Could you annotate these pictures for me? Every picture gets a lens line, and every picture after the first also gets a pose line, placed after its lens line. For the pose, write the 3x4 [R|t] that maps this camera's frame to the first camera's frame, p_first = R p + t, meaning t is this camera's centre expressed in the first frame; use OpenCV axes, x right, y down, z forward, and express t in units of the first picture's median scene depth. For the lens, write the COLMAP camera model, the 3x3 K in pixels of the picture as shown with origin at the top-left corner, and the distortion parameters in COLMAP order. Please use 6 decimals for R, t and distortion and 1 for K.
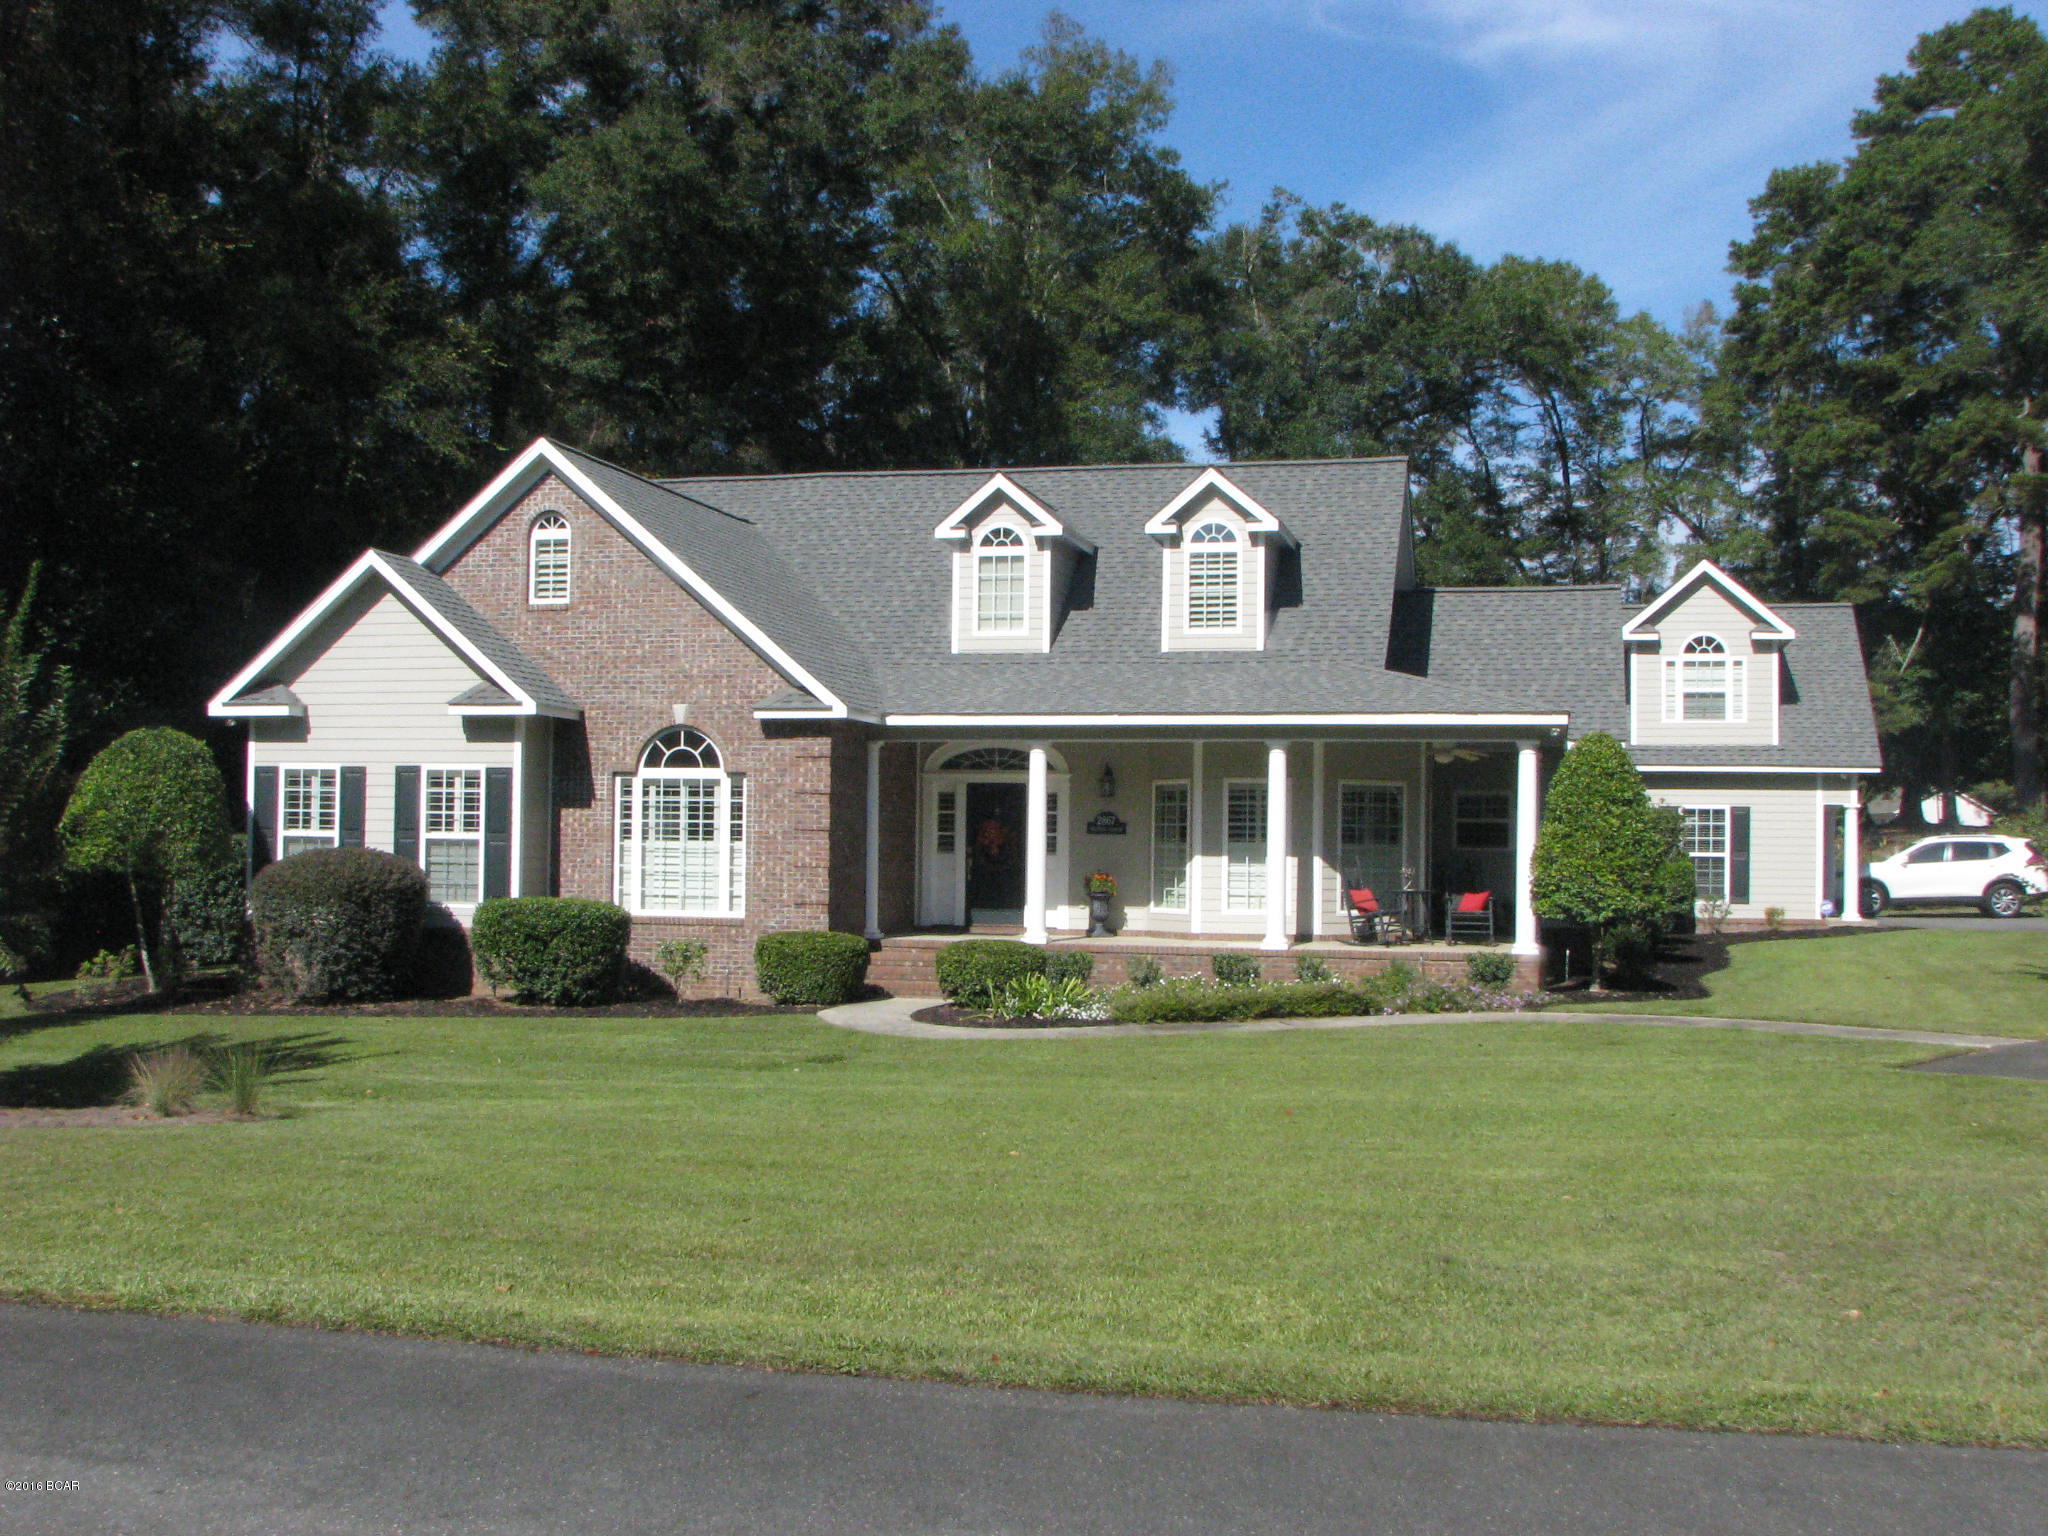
lens RADIAL K [[2230.9, 0, 1032.4], [0, 2230.9, 779.6], [0, 0, 1]] dist [-0.203318, 0.286800]
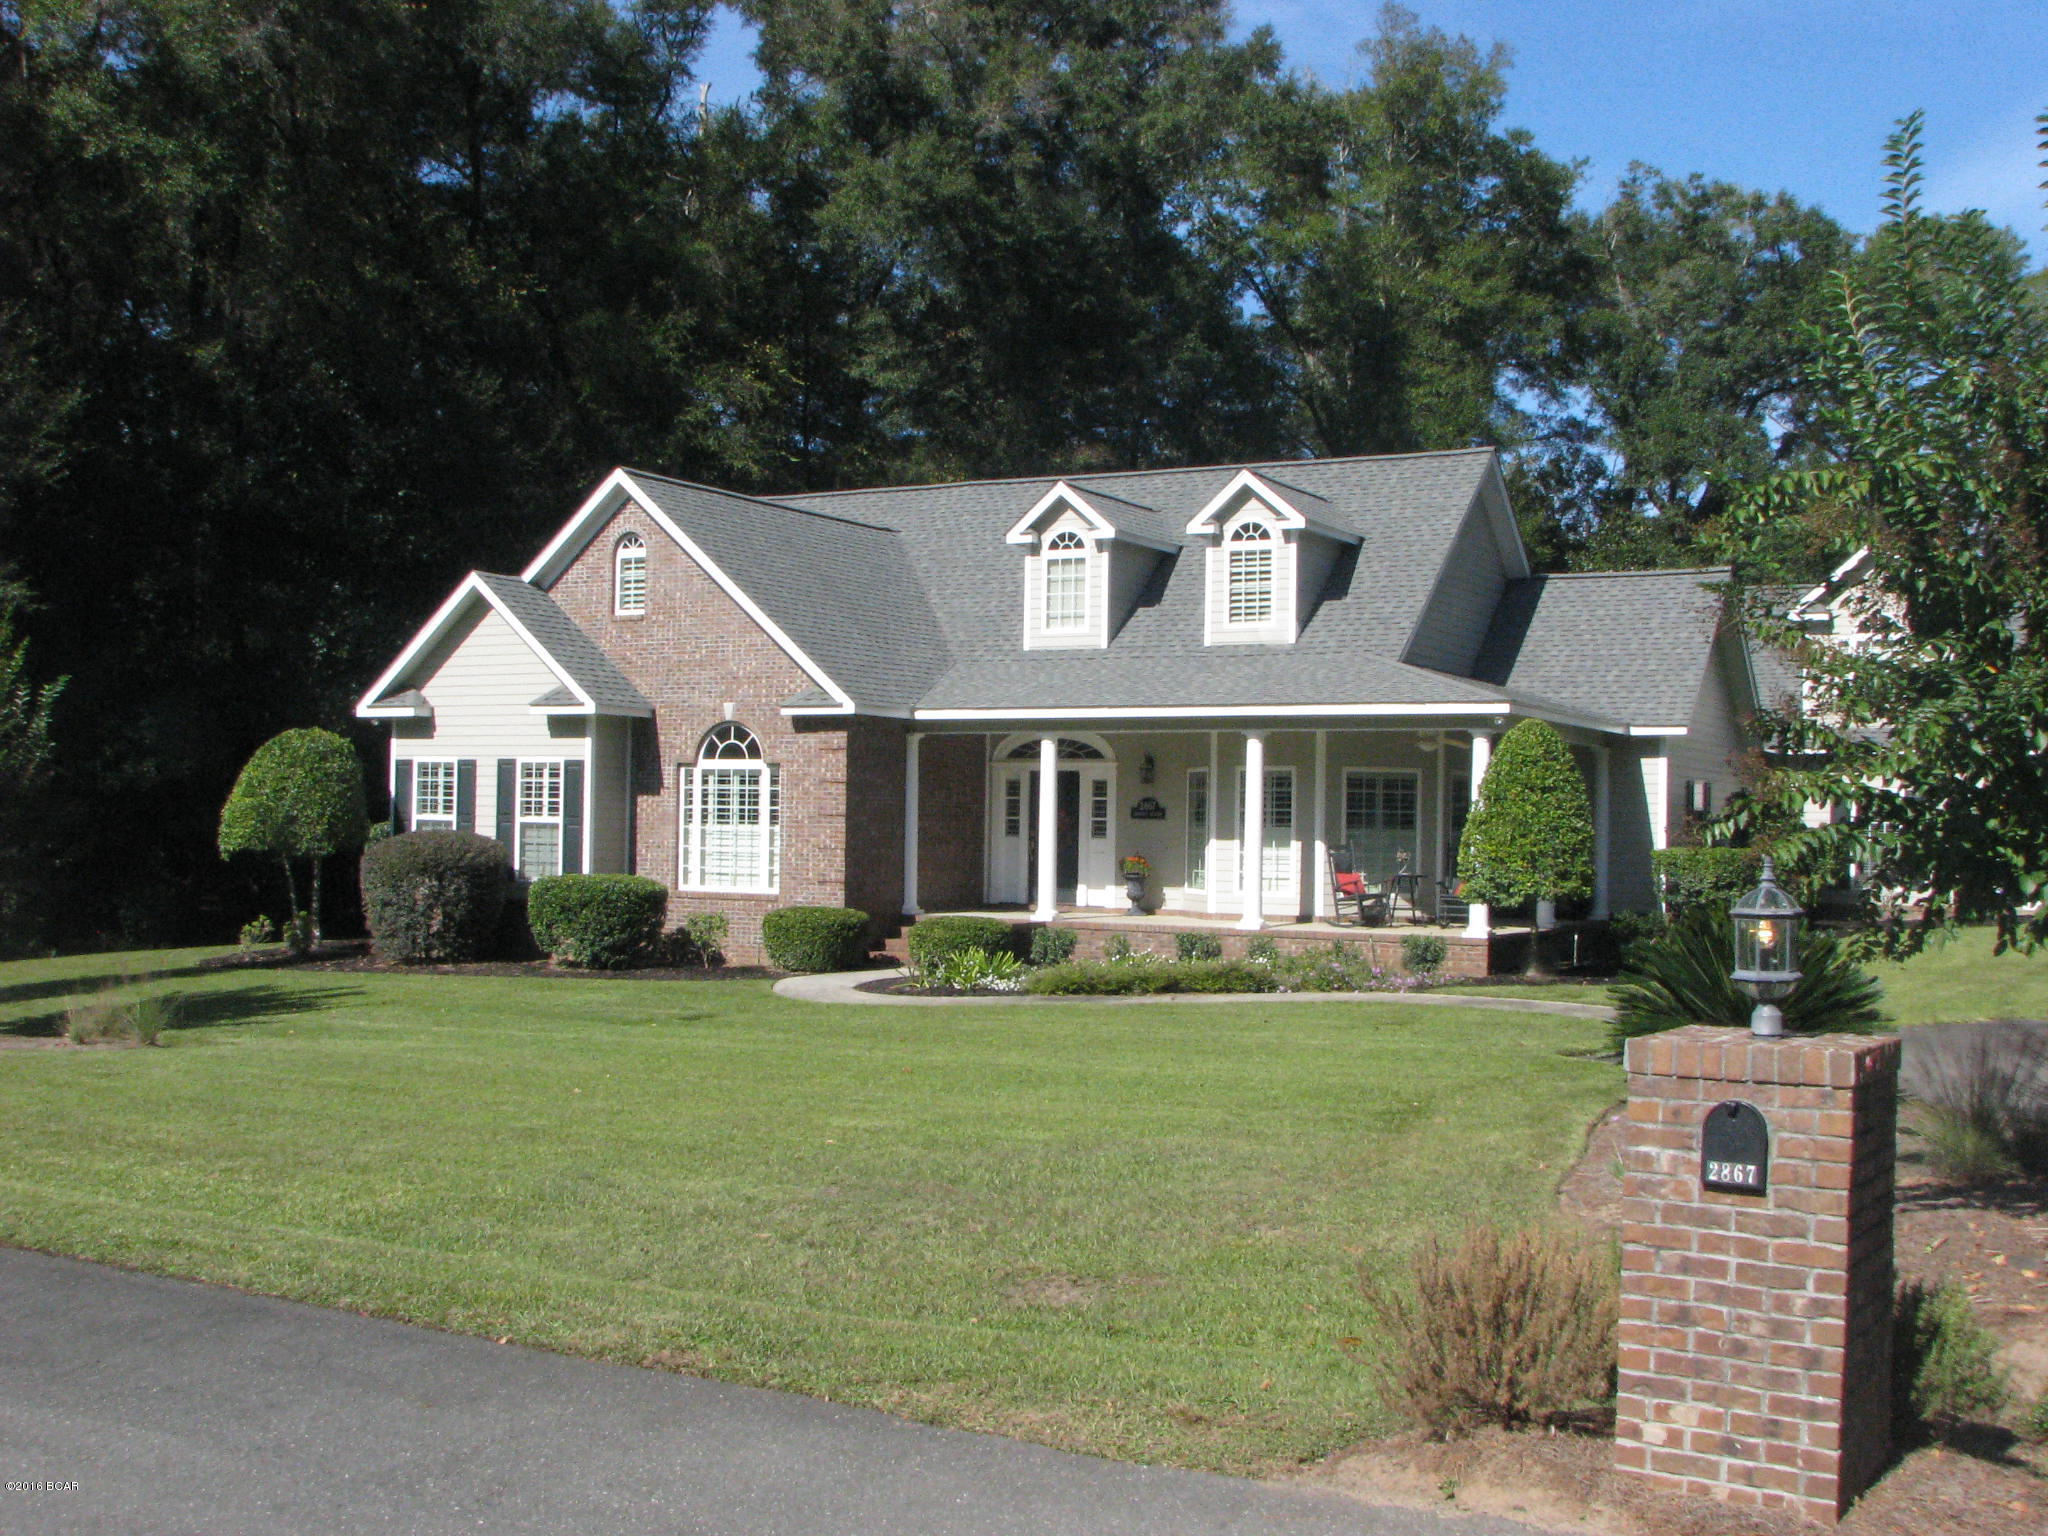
lens RADIAL K [[2226.9, 0, 1024.0], [0, 2226.9, 768.0], [0, 0, 1]] dist [-0.205293, 0.297006]
pose [[0.964855, -0.004044, -0.262752, 0.255626], [0.005081, 0.999982, 0.003270, -0.003509], [0.262734, -0.004490, 0.964858, -0.037310]]
